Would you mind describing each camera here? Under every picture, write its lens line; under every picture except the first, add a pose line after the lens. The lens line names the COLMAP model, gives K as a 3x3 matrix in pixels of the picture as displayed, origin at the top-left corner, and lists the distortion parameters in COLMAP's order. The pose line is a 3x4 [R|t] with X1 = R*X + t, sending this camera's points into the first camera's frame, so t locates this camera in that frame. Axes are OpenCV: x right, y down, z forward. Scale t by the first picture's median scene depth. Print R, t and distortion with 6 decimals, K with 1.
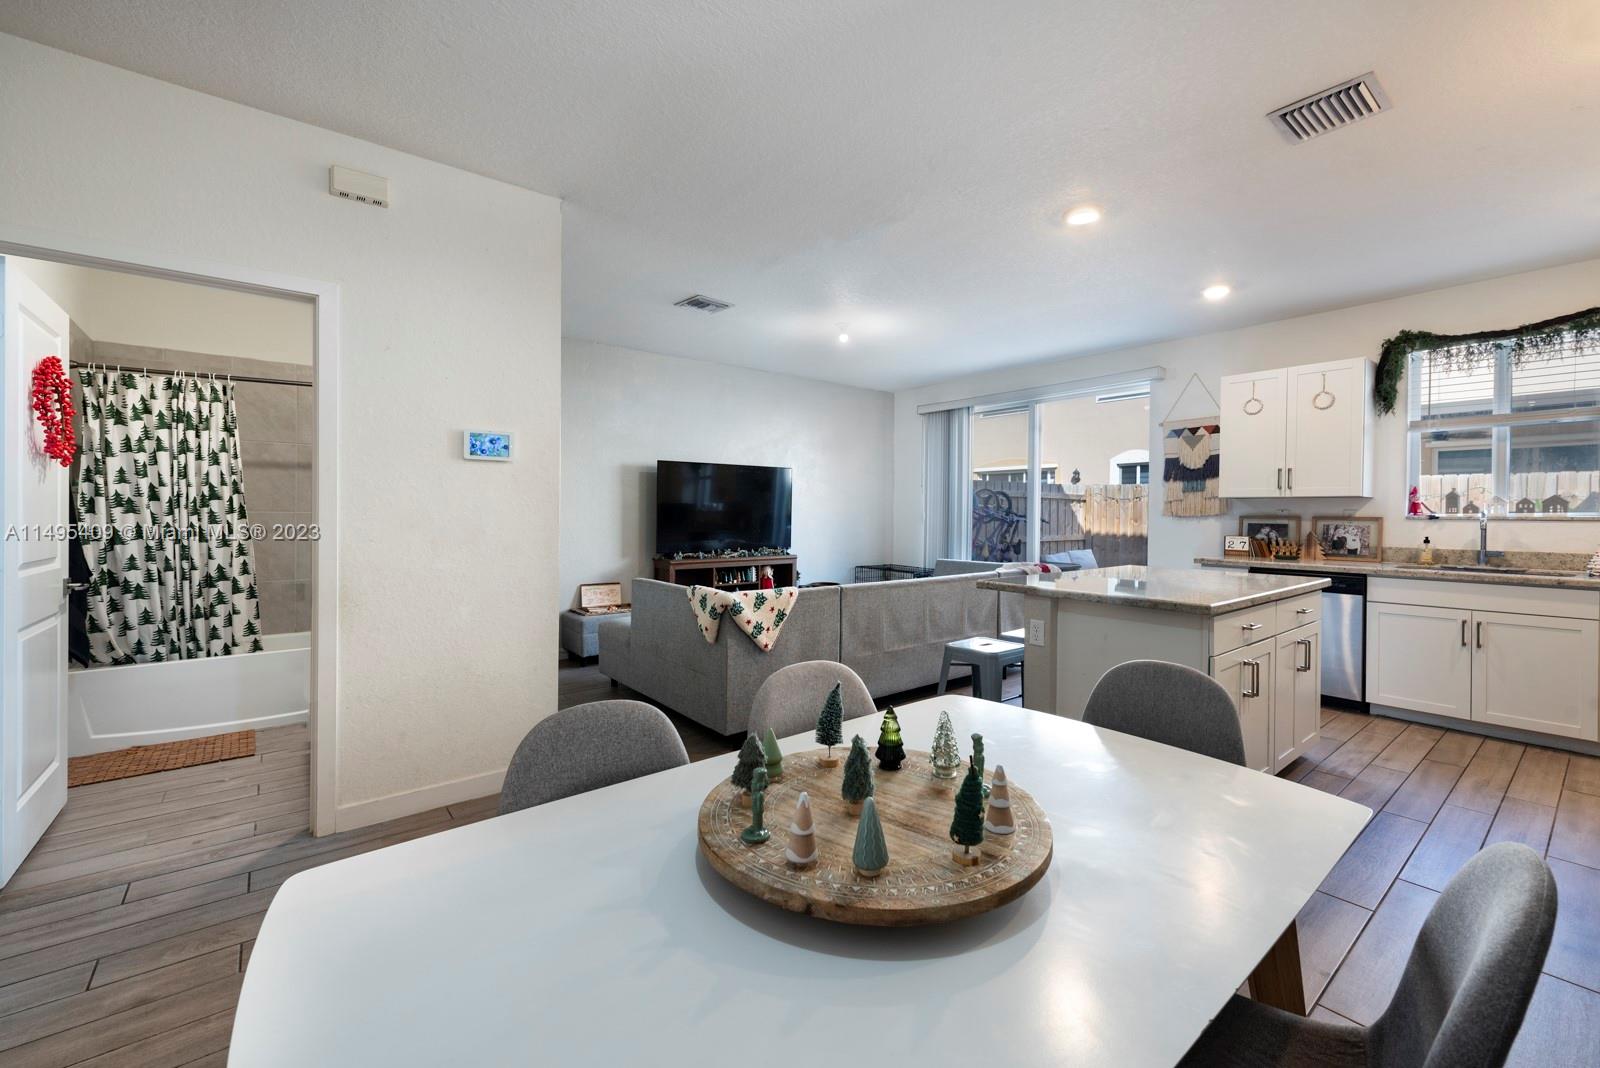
lens RADIAL K [[663.2, 0, 825.9], [0, 663.2, 514.3], [0, 0, 1]] dist [0.004280, -0.000761]
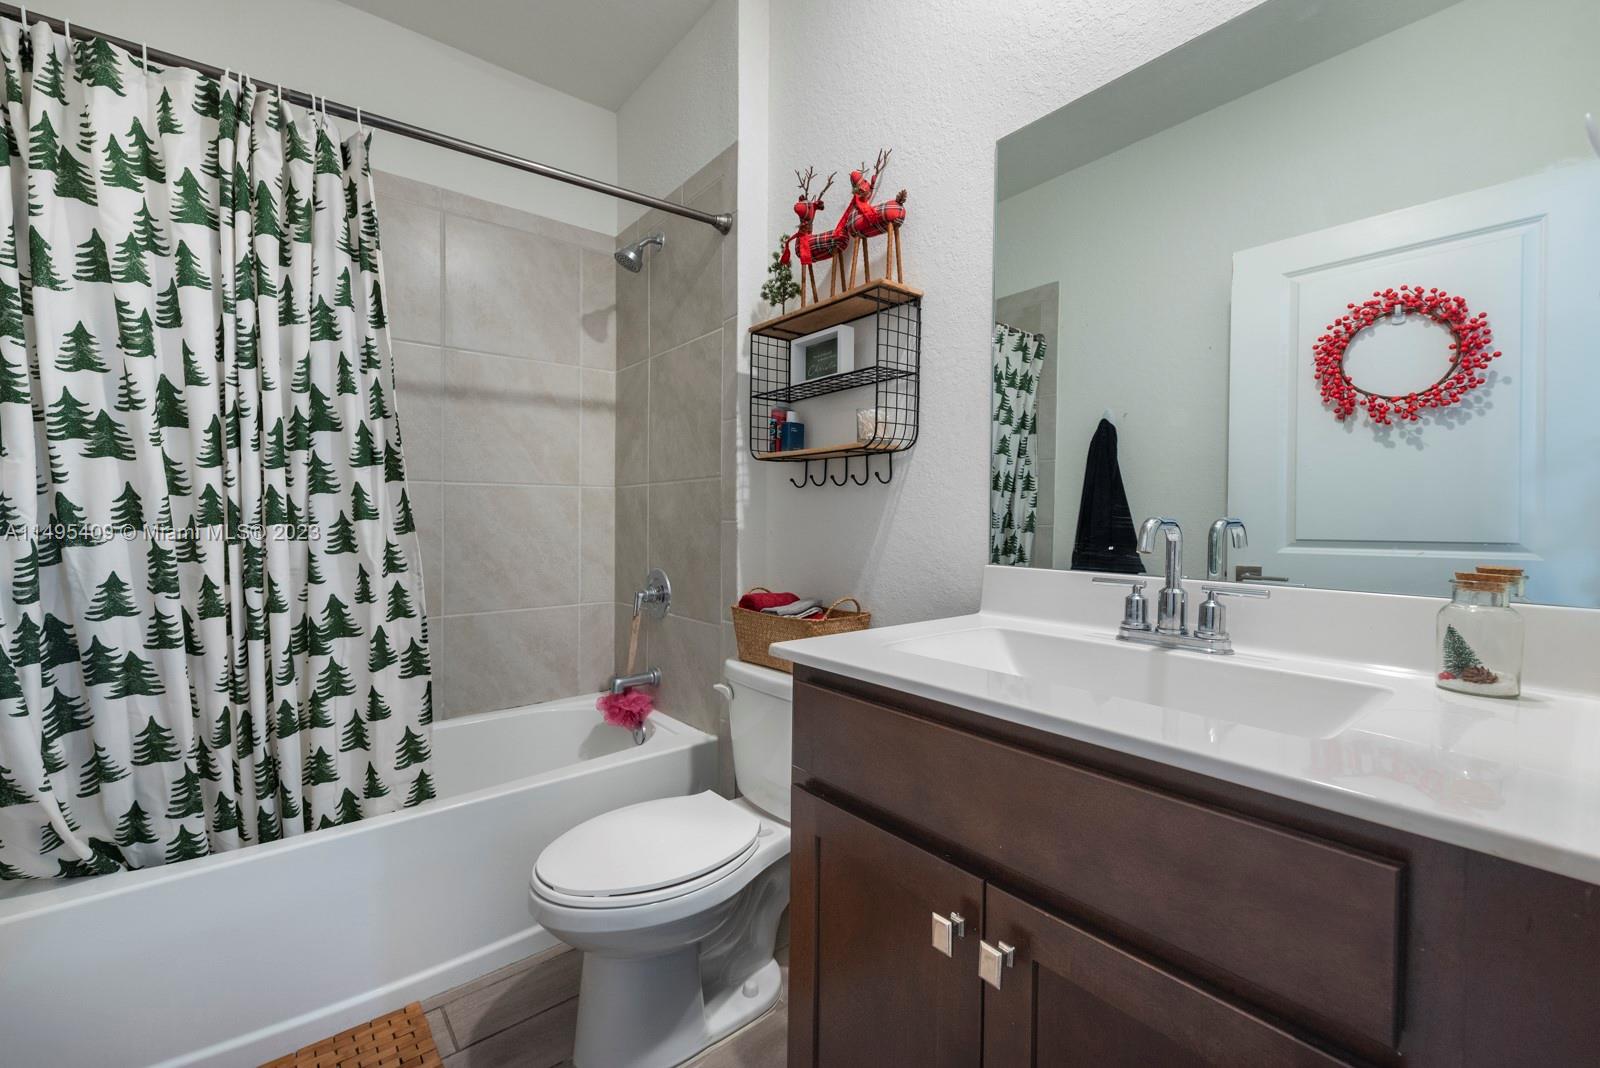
lens RADIAL K [[663.2, 0, 816.8], [0, 663.2, 526.9], [0, 0, 1]] dist [0.004280, -0.000761]
pose [[0.999763, -0.021013, 0.005645, -0.651203], [0.021065, 0.999735, -0.009256, 0.045735], [-0.005449, 0.009373, 0.999941, 0.625838]]
